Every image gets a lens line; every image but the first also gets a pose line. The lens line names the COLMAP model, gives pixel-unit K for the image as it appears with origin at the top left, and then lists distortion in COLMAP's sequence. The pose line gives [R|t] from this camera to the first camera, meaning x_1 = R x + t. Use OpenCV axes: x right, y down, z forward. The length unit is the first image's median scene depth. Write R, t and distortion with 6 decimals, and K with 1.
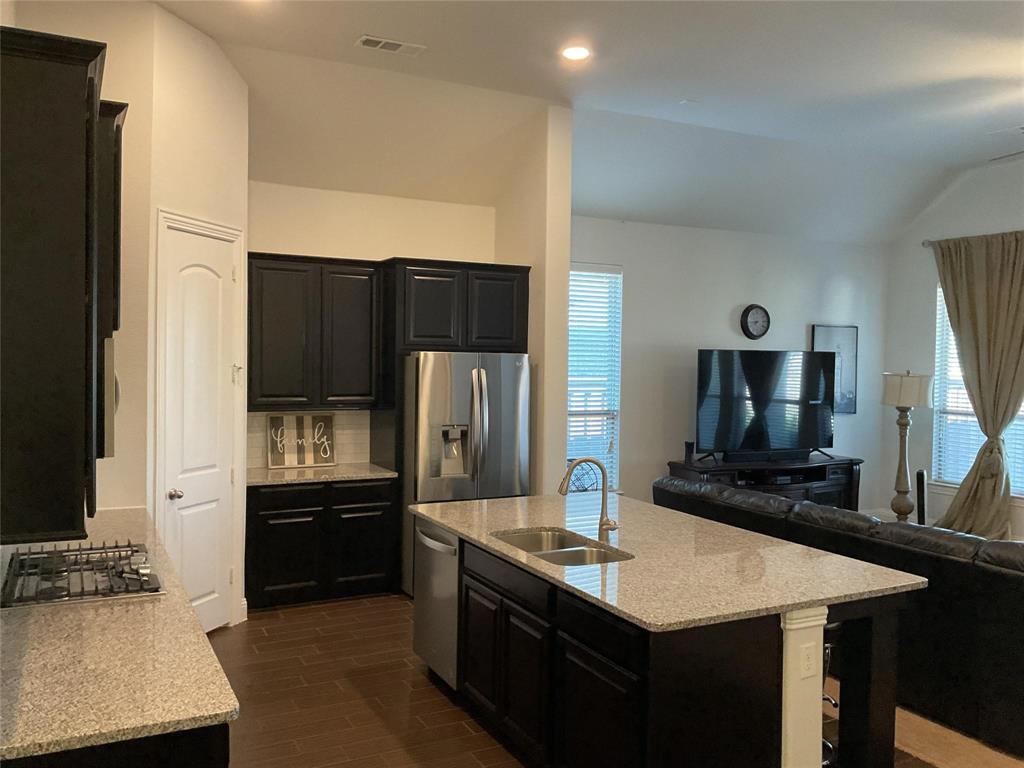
lens RADIAL K [[847.6, 0, 507.2], [0, 847.6, 385.5], [0, 0, 1]] dist [0.112109, -0.216281]
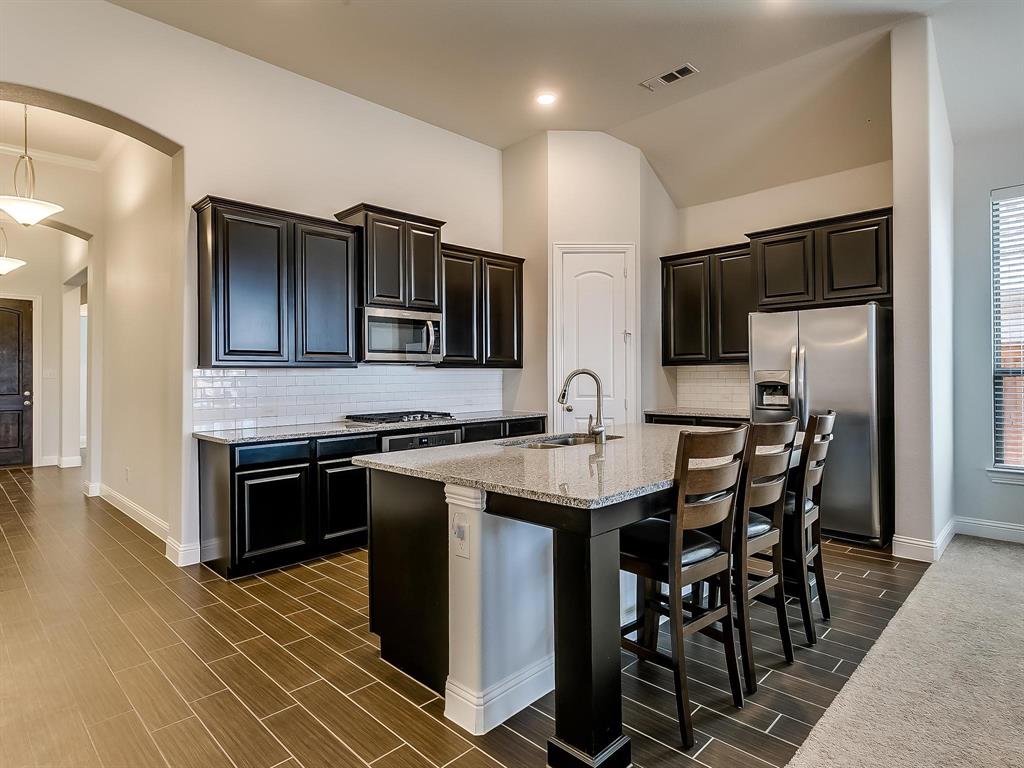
lens RADIAL K [[566.0, 0, 510.3], [0, 566.0, 373.8], [0, 0, 1]] dist [-0.001559, 0.001706]
pose [[0.310714, -0.022143, -0.950246, 0.475888], [-0.018887, 0.999387, -0.029464, 0.069758], [0.950316, 0.027103, 0.310105, 0.403922]]
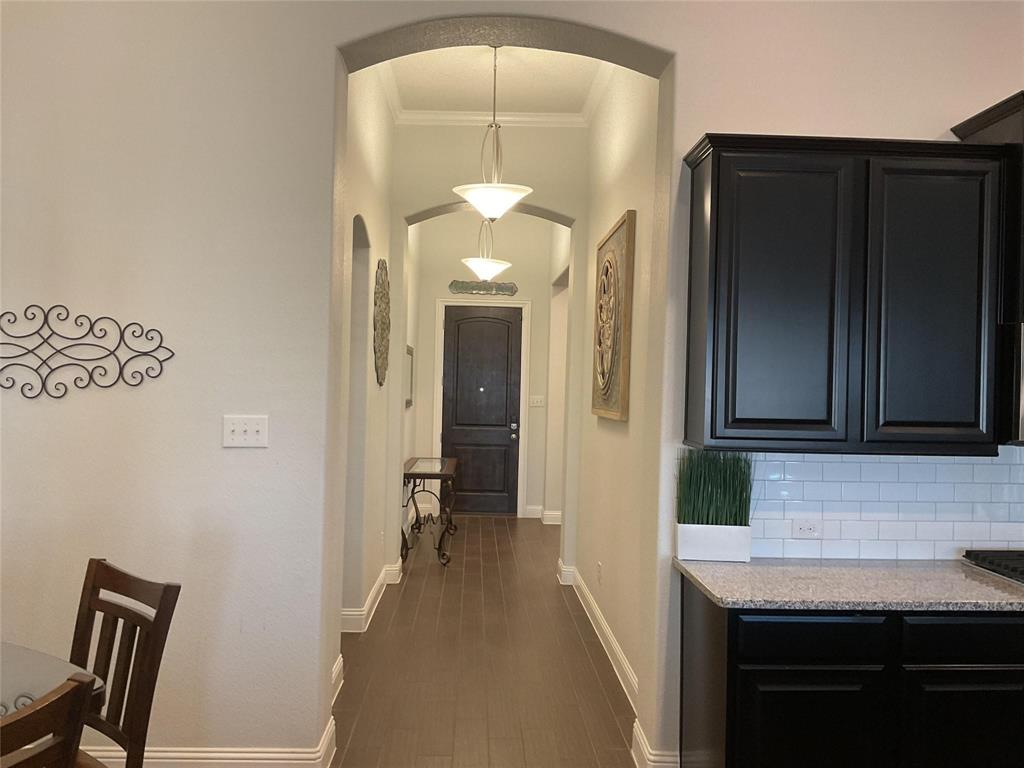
lens RADIAL K [[847.6, 0, 507.2], [0, 847.6, 385.5], [0, 0, 1]] dist [0.112109, -0.216281]
pose [[-0.419746, -0.021543, -0.907386, 0.317254], [-0.059251, 0.998236, 0.003708, 0.022503], [0.905706, 0.055320, -0.420282, 0.392451]]
